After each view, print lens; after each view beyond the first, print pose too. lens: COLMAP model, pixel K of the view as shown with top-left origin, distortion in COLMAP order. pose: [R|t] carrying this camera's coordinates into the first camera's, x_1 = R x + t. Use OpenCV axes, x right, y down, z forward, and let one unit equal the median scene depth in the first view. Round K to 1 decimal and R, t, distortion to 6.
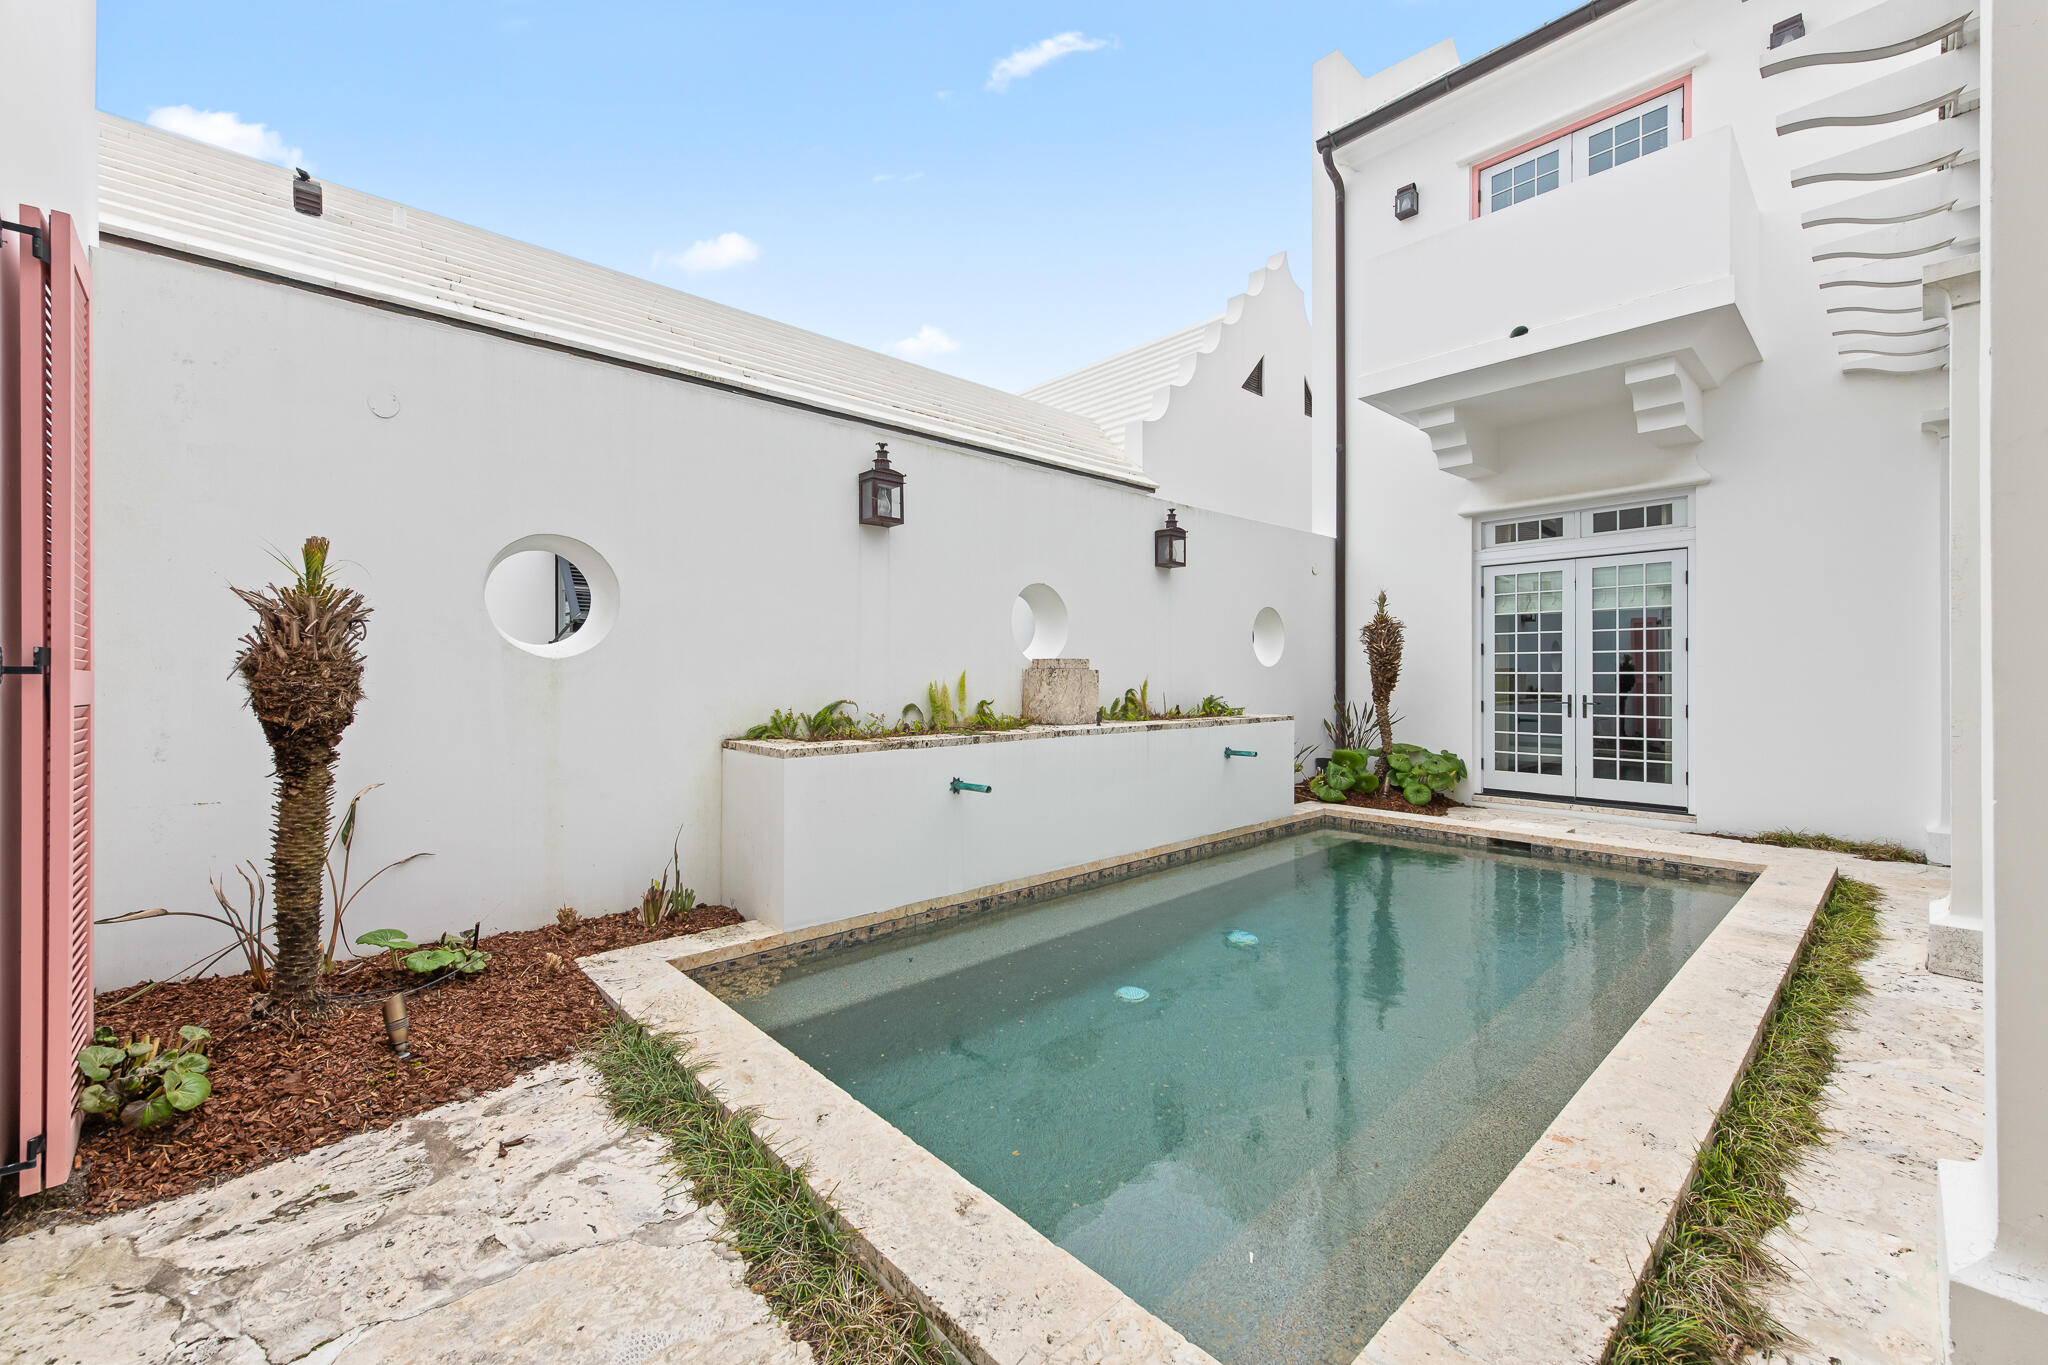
lens RADIAL K [[821.5, 0, 1009.2], [0, 821.5, 673.8], [0, 0, 1]] dist [0.002870, -0.000236]
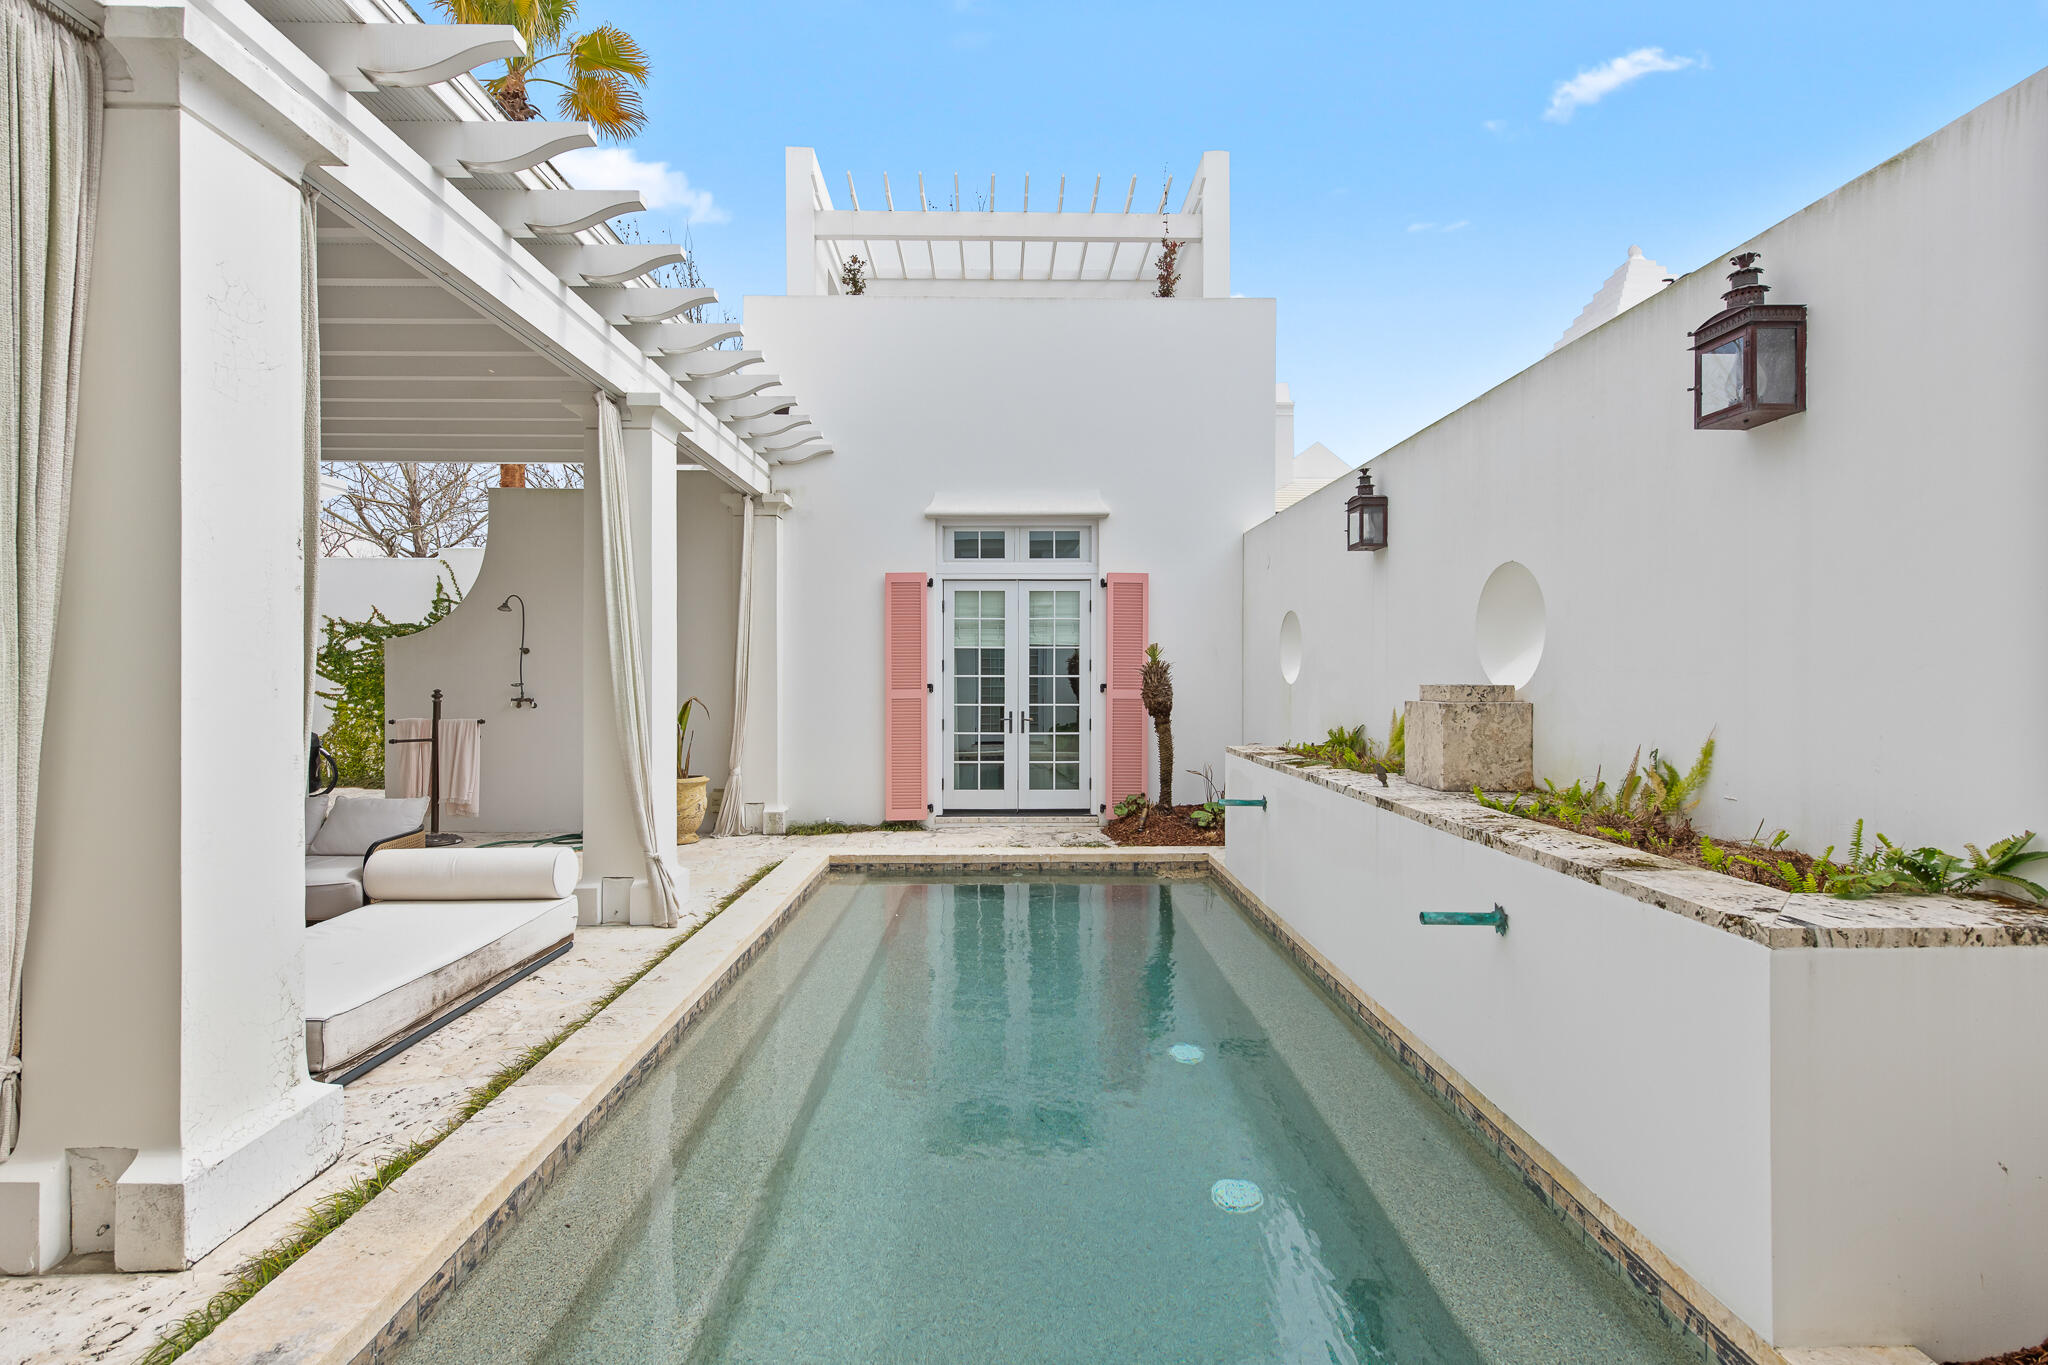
lens RADIAL K [[908.0, 0, 1005.7], [0, 908.0, 679.5], [0, 0, 1]] dist [-0.004657, -0.000341]
pose [[-0.663835, 0.004112, -0.747868, 0.681293], [0.001607, 0.999990, 0.004071, -0.021210], [0.747878, 0.001501, -0.663835, 0.994980]]
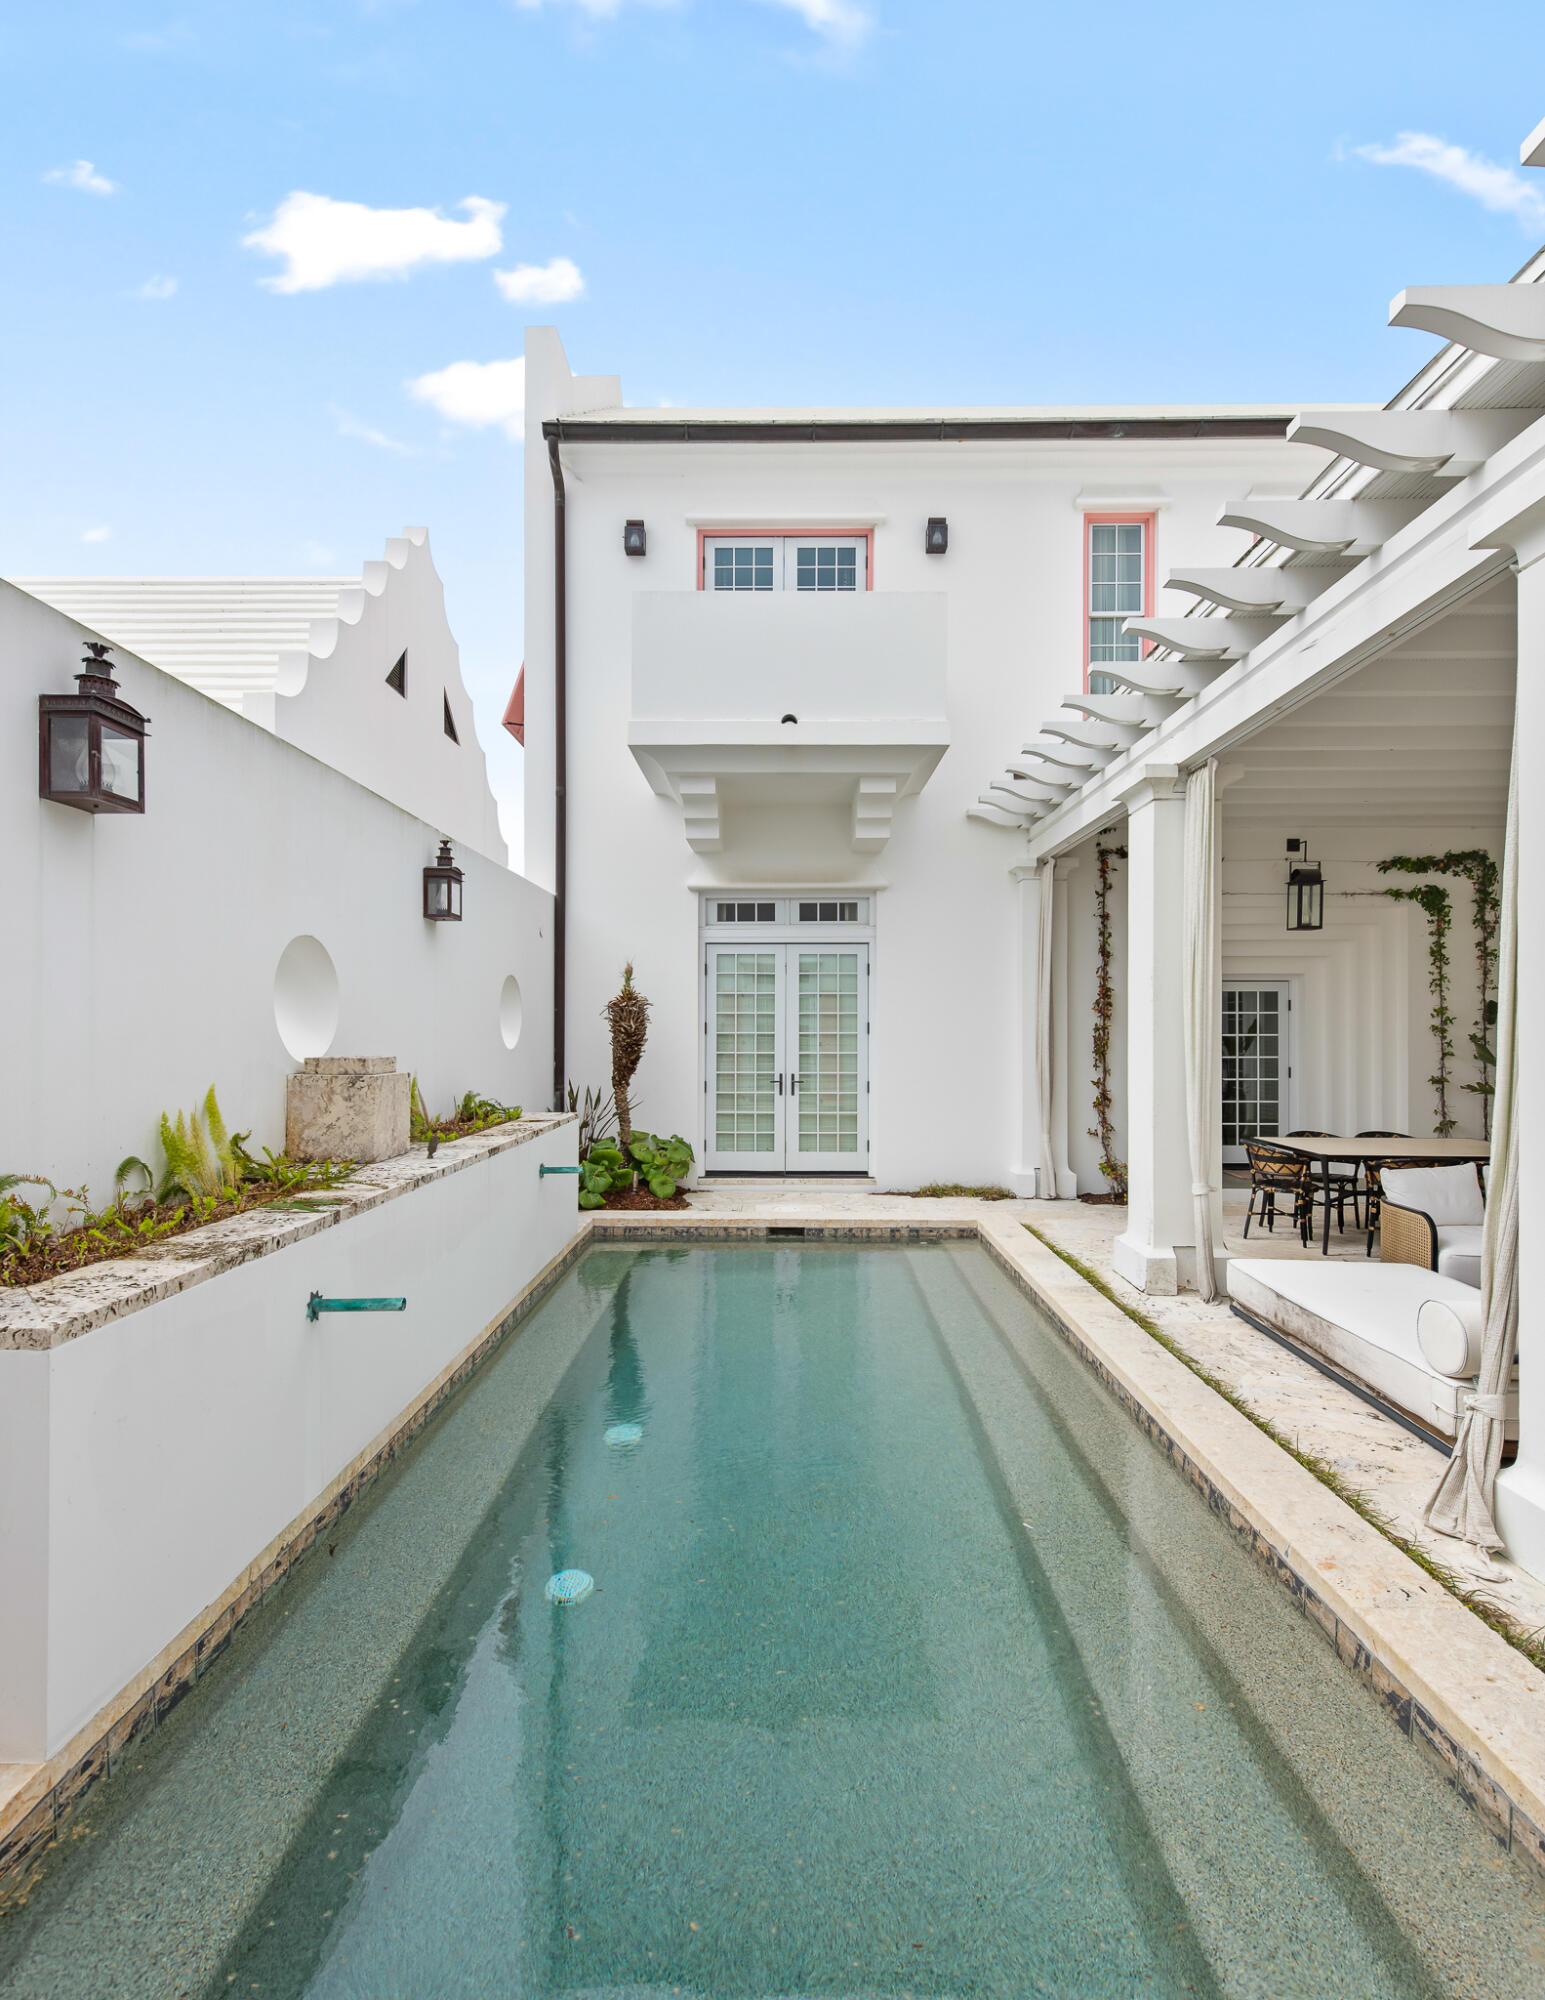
lens RADIAL K [[931.5, 0, 782.1], [0, 931.5, 1021.5], [0, 0, 1]] dist [0.013939, -0.002870]
pose [[0.673474, 0.007669, 0.739171, -0.206251], [-0.003210, 0.999967, -0.007450, -0.034046], [-0.739204, 0.002645, 0.673476, 0.216137]]
